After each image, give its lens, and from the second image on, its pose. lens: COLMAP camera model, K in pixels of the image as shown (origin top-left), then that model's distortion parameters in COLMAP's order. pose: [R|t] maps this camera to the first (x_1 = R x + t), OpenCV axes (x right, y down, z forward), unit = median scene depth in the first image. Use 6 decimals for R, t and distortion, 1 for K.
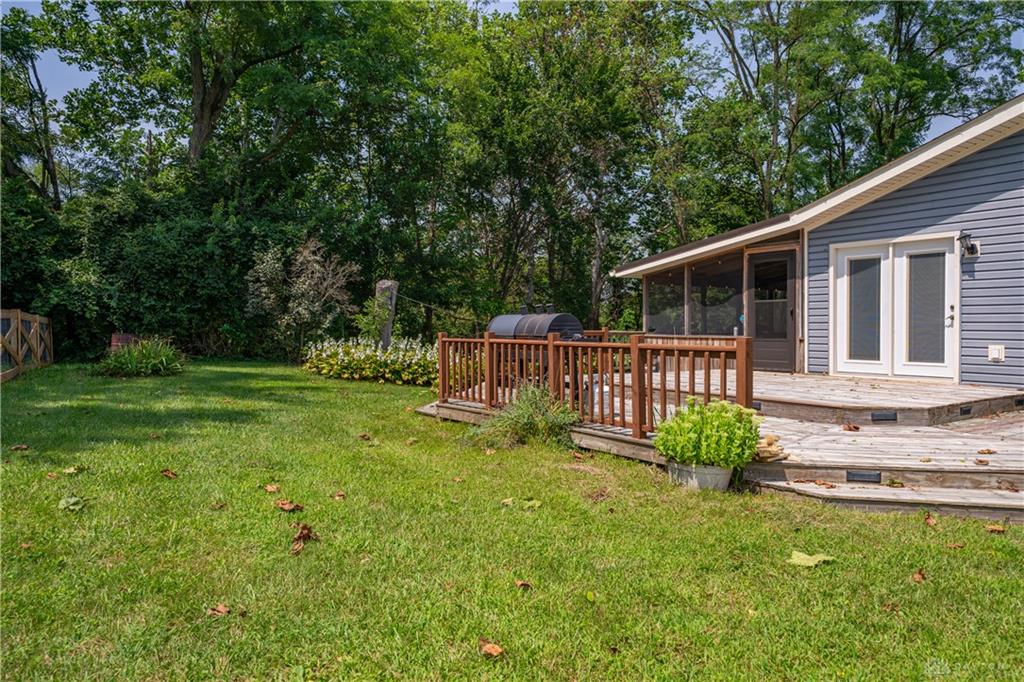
lens RADIAL K [[696.9, 0, 512.7], [0, 696.9, 339.1], [0, 0, 1]] dist [-0.003795, -0.000483]
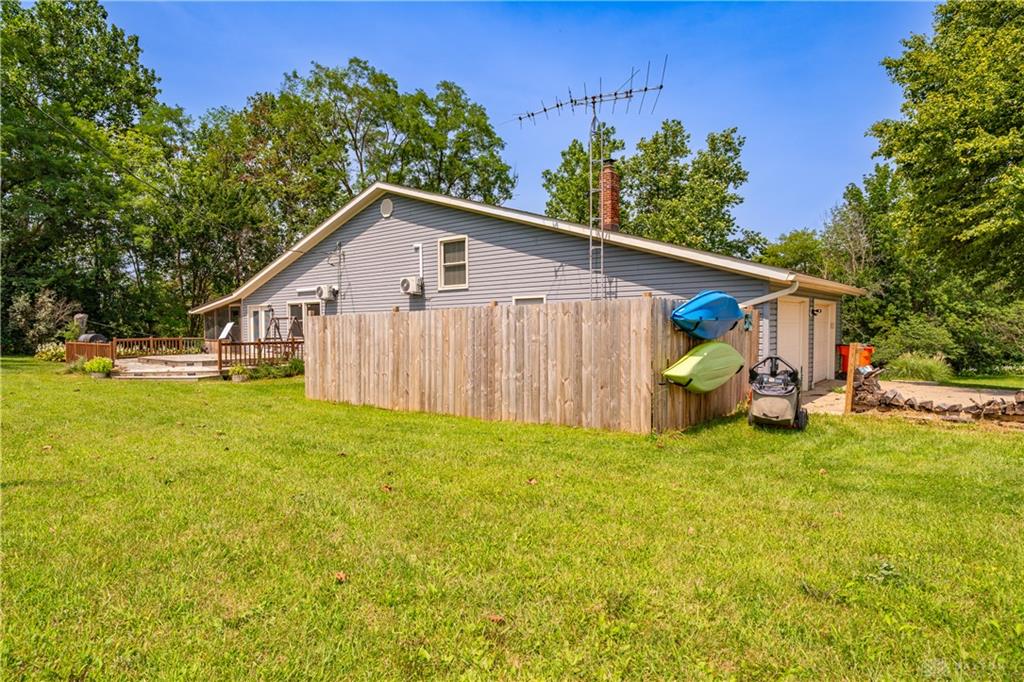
lens RADIAL K [[647.9, 0, 511.1], [0, 647.9, 340.8], [0, 0, 1]] dist [0.001426, 0.001094]
pose [[0.974895, -0.007417, 0.222541, 0.542687], [0.007732, 0.999970, -0.000543, 0.005164], [-0.222530, 0.002251, 0.974923, -0.989971]]
